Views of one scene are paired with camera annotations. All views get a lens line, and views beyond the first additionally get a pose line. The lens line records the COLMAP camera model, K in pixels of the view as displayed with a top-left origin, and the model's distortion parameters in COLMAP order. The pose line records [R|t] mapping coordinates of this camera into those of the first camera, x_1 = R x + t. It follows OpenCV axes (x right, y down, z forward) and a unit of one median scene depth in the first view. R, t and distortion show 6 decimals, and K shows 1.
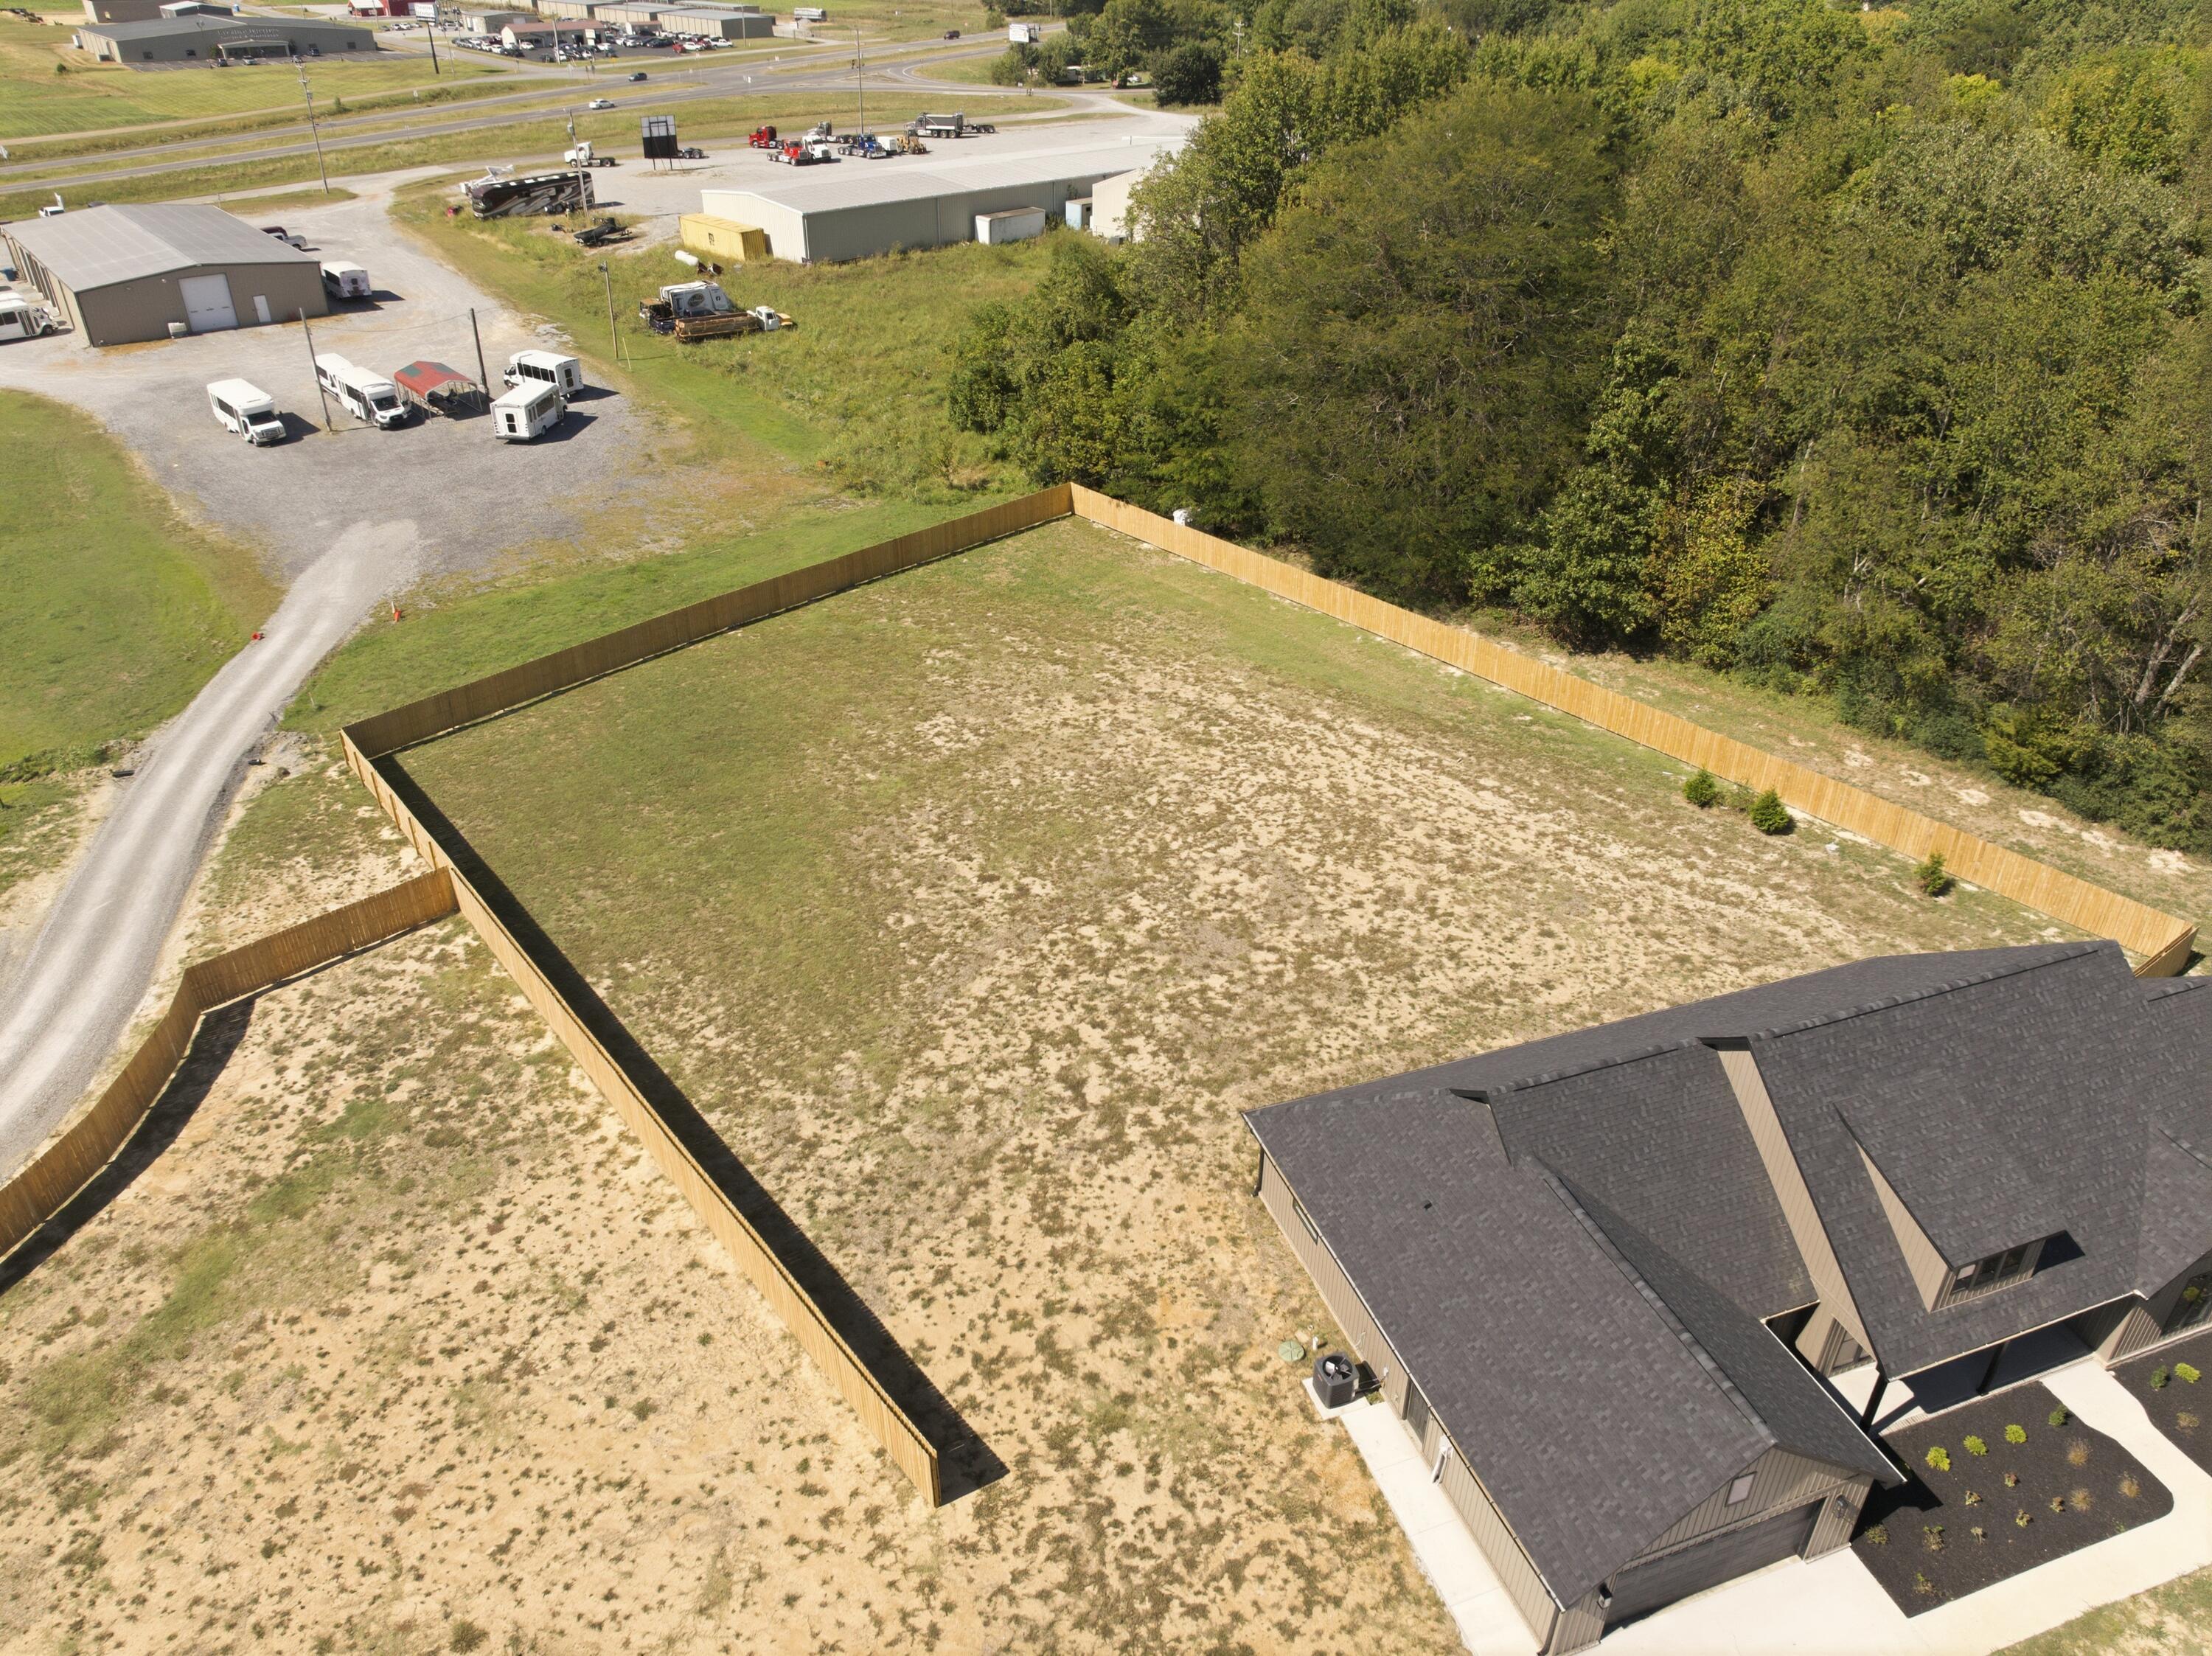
lens RADIAL K [[1562.0, 0, 1106.0], [0, 1562.0, 828.0], [0, 0, 1]] dist [-0.059376, 0.030550]
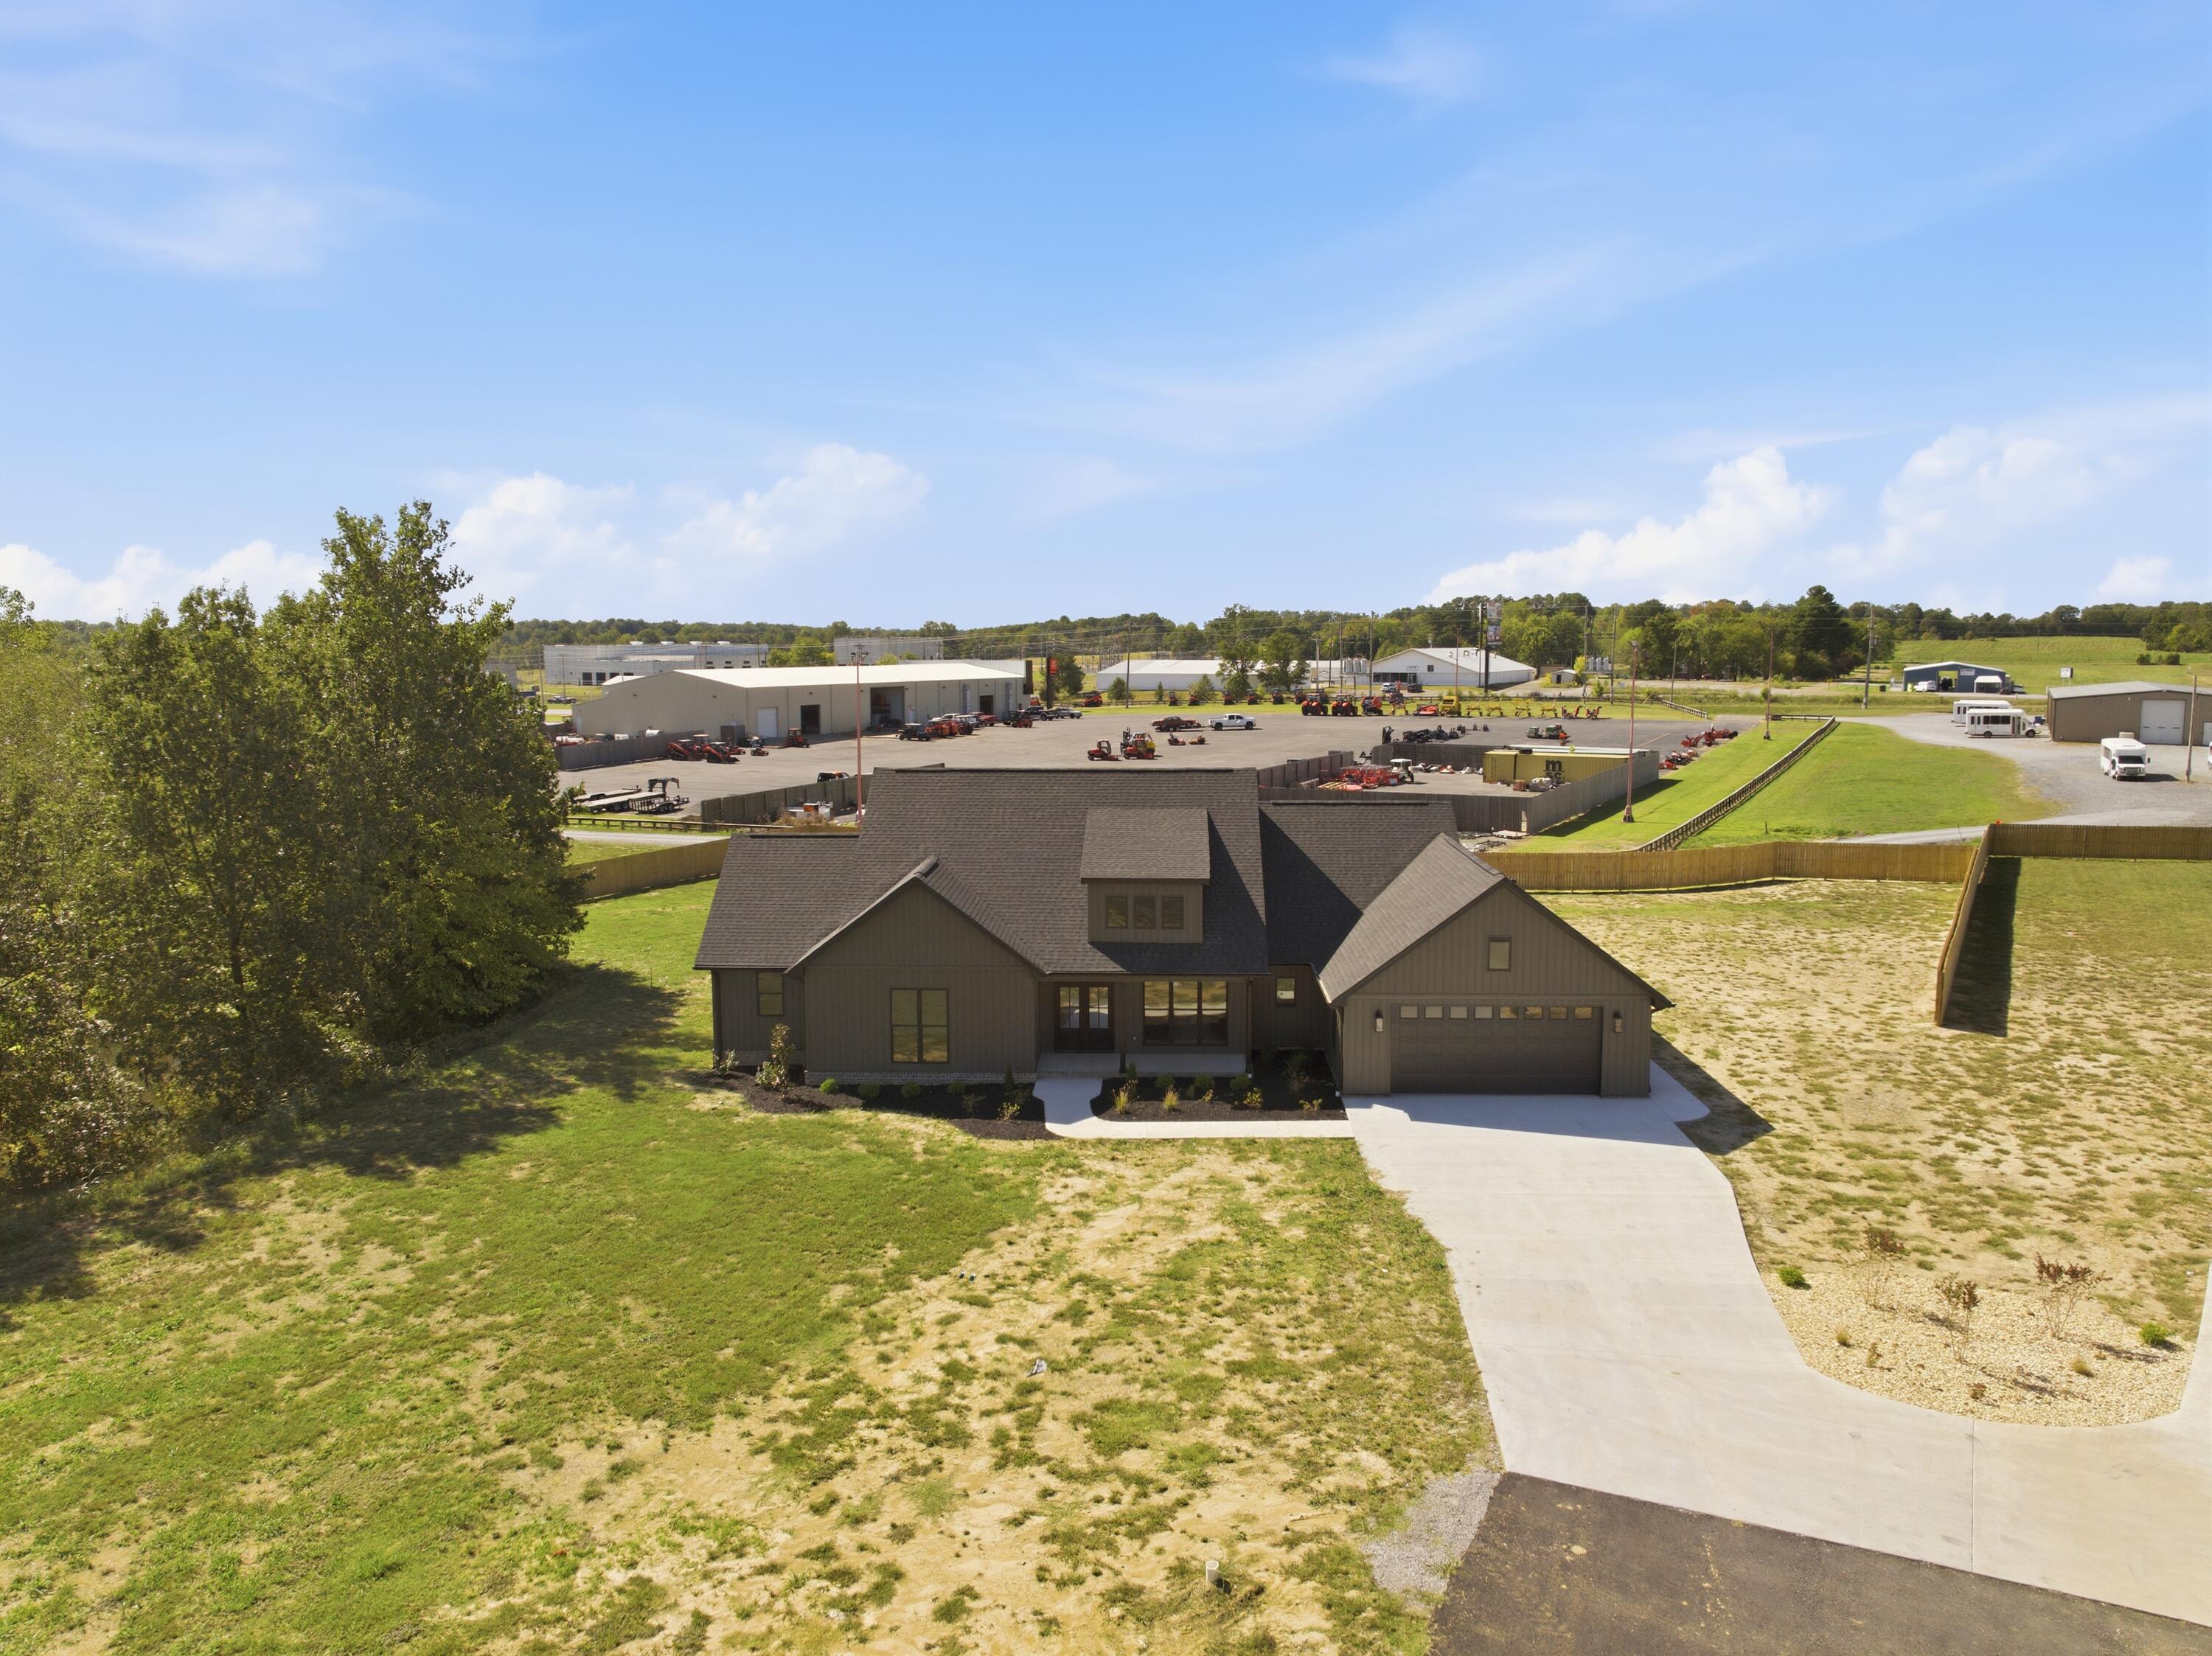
lens RADIAL K [[1562.0, 0, 1106.0], [0, 1562.0, 828.0], [0, 0, 1]] dist [-0.059376, 0.030550]
pose [[0.341606, 0.104467, -0.934019, 0.368312], [-0.477626, 0.875200, -0.076797, 0.313021], [0.809431, 0.472346, 0.348870, -0.049866]]
